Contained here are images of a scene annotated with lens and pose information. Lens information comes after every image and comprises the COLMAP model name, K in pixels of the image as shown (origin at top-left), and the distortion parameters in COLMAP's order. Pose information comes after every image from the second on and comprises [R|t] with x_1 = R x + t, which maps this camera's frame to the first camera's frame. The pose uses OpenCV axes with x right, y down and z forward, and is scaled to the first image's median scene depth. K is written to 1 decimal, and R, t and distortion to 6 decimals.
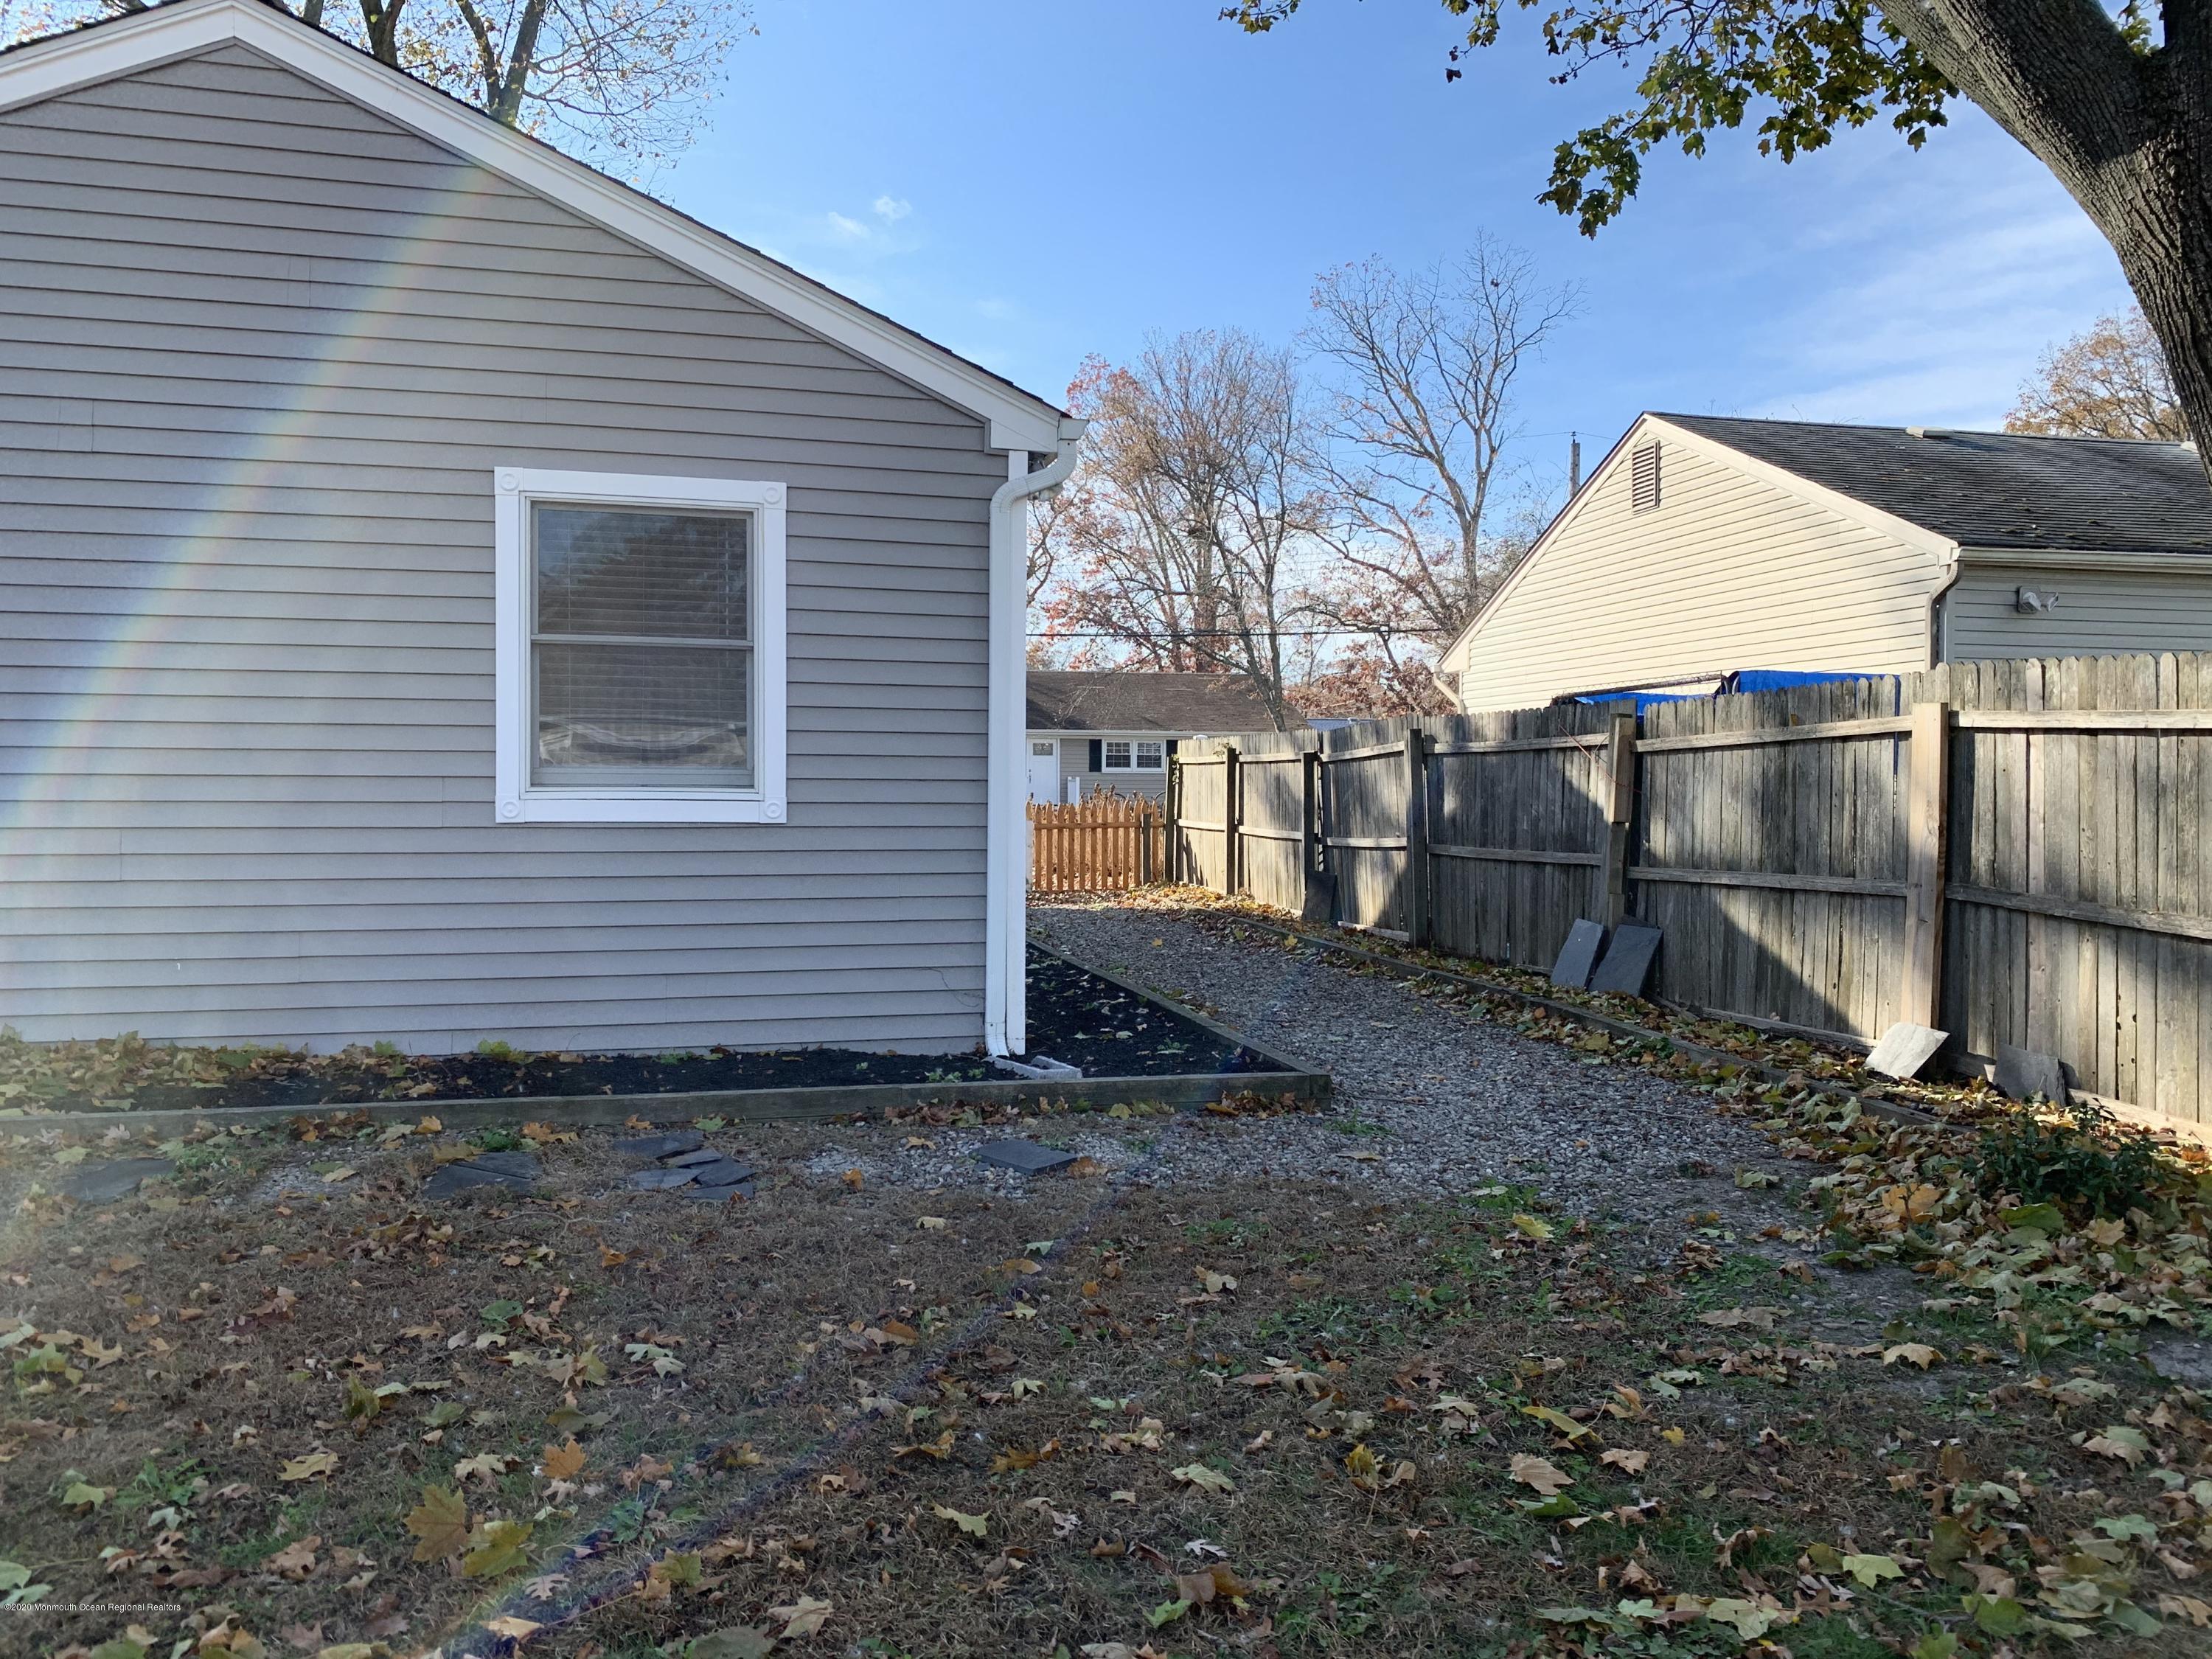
lens RADIAL K [[1704.3, 0, 1097.0], [0, 1704.3, 813.5], [0, 0, 1]] dist [0.088749, -0.167266]
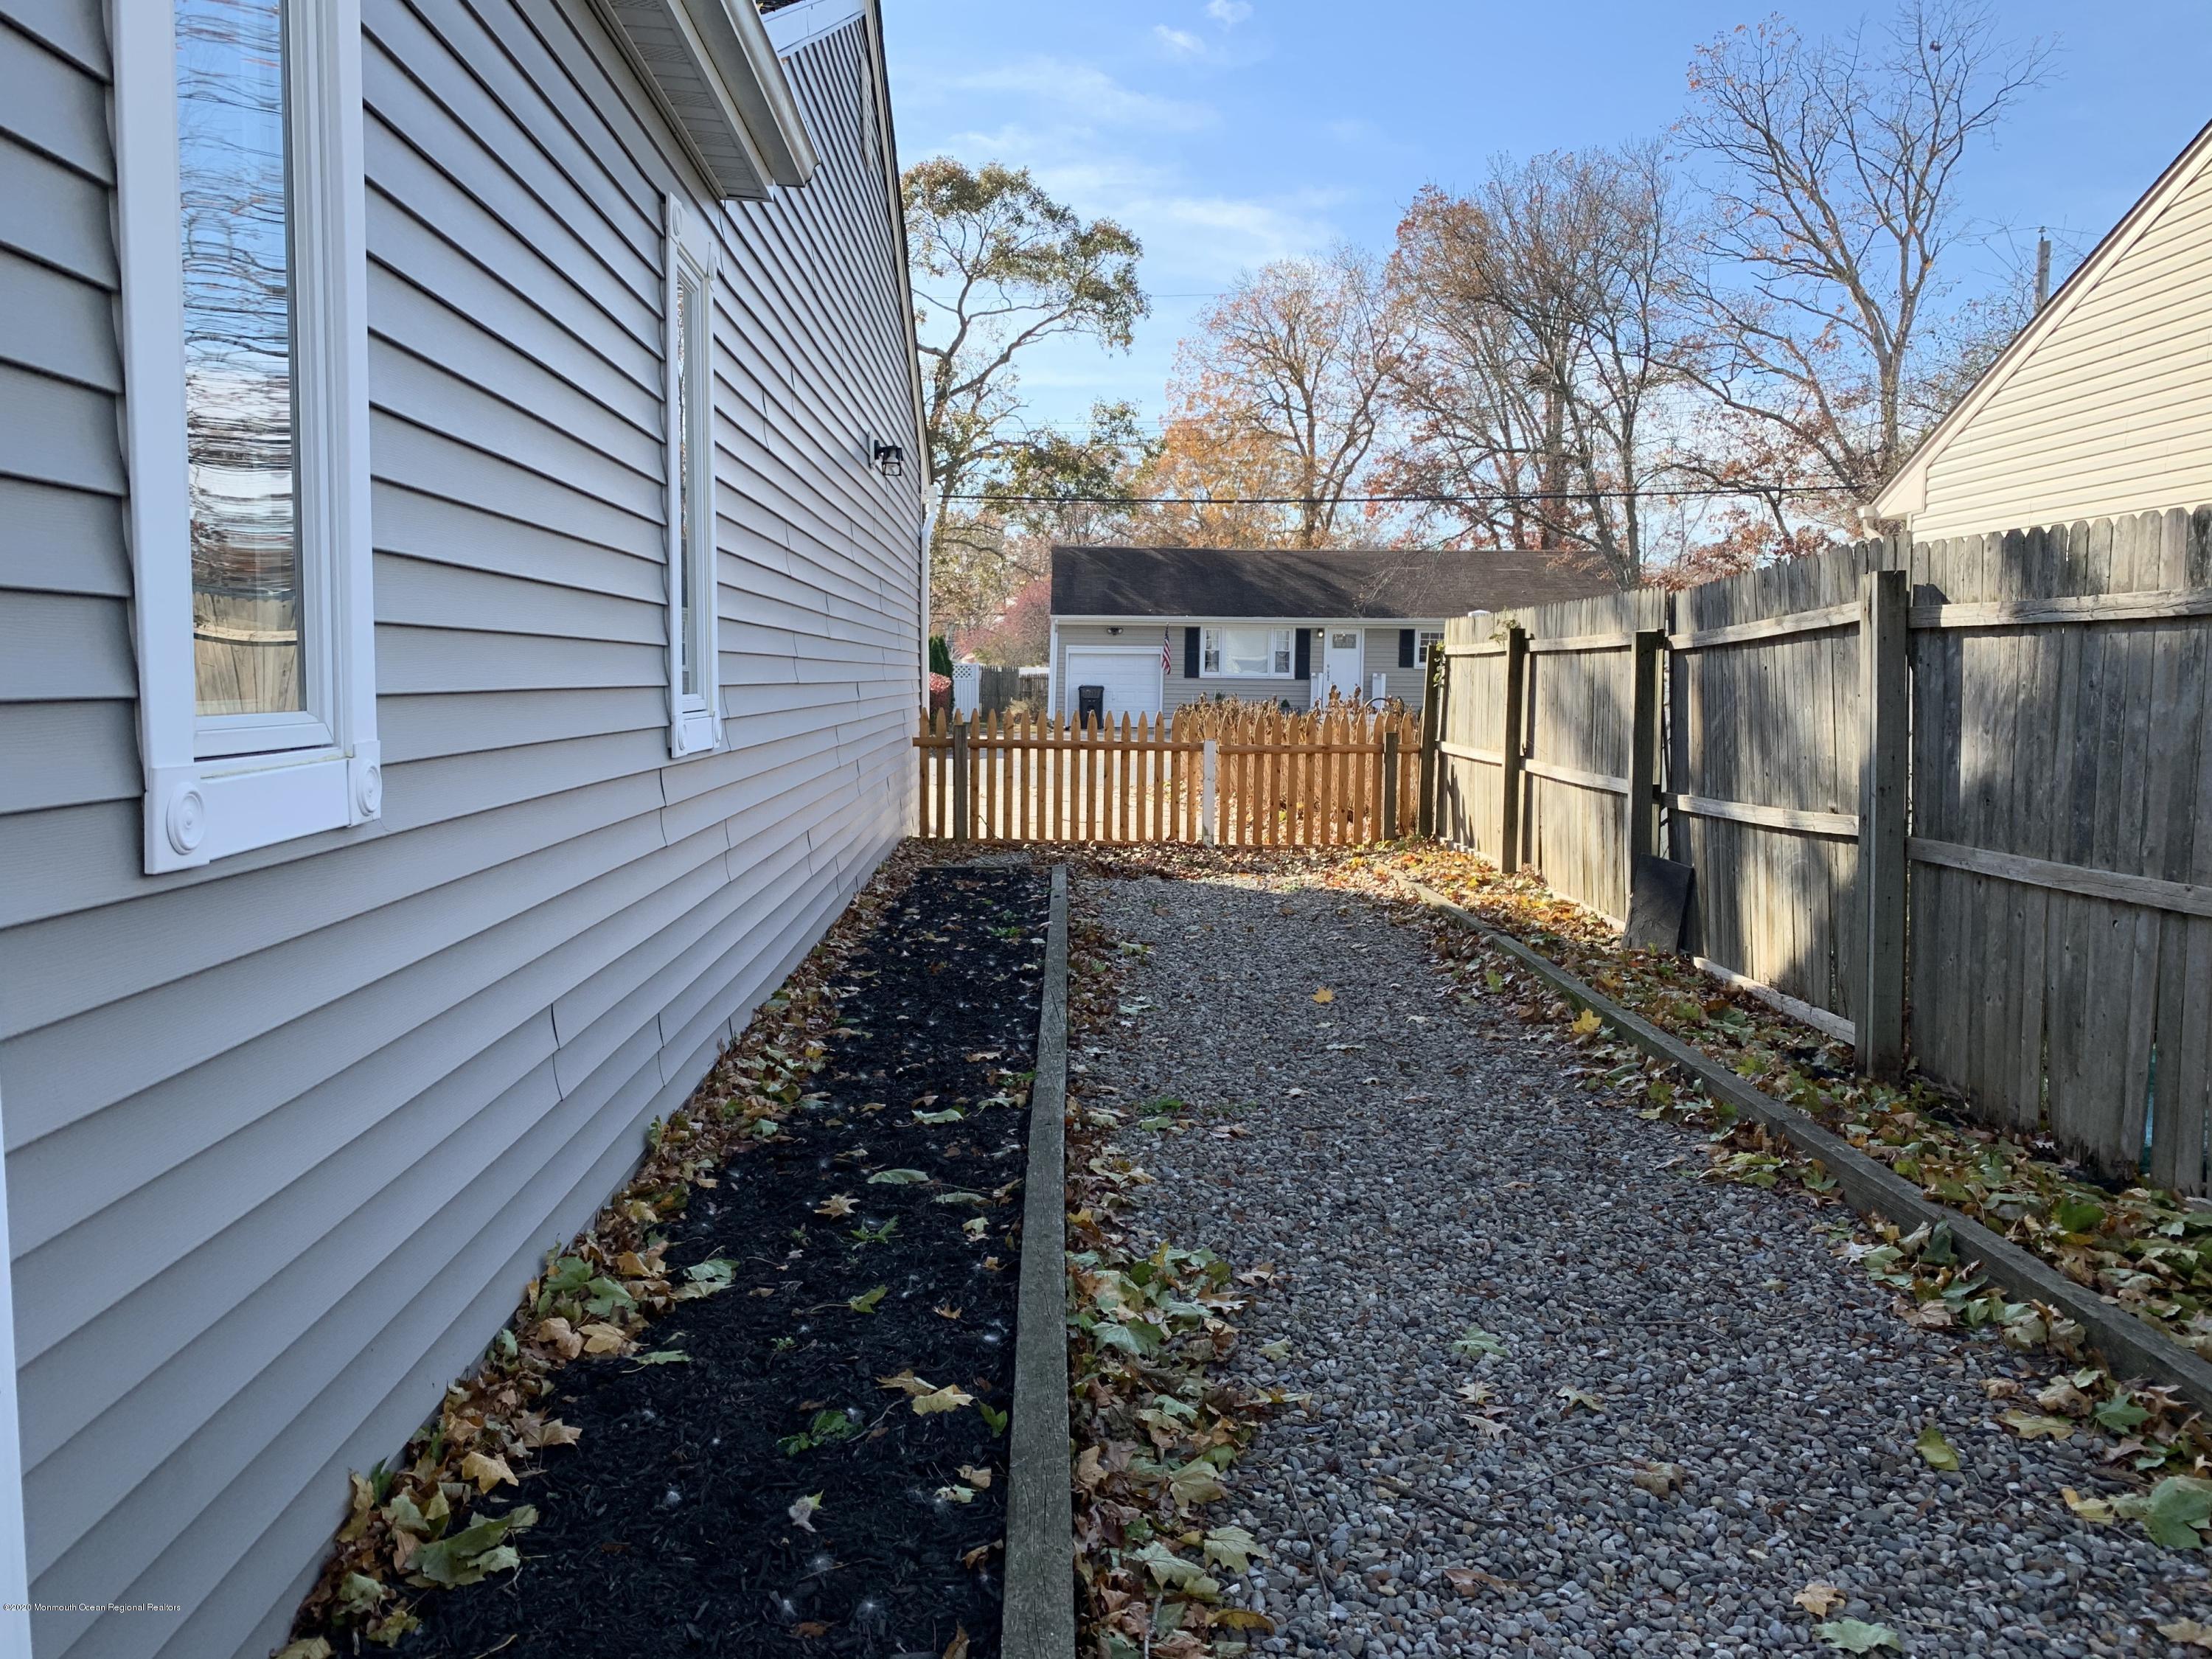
lens RADIAL K [[1665.5, 0, 1101.6], [0, 1665.5, 804.4], [0, 0, 1]] dist [0.004959, 0.001341]
pose [[0.978338, 0.021604, -0.205885, 0.022639], [-0.009201, 0.998095, 0.061009, -0.004202], [0.206811, -0.057793, 0.976673, 0.155842]]
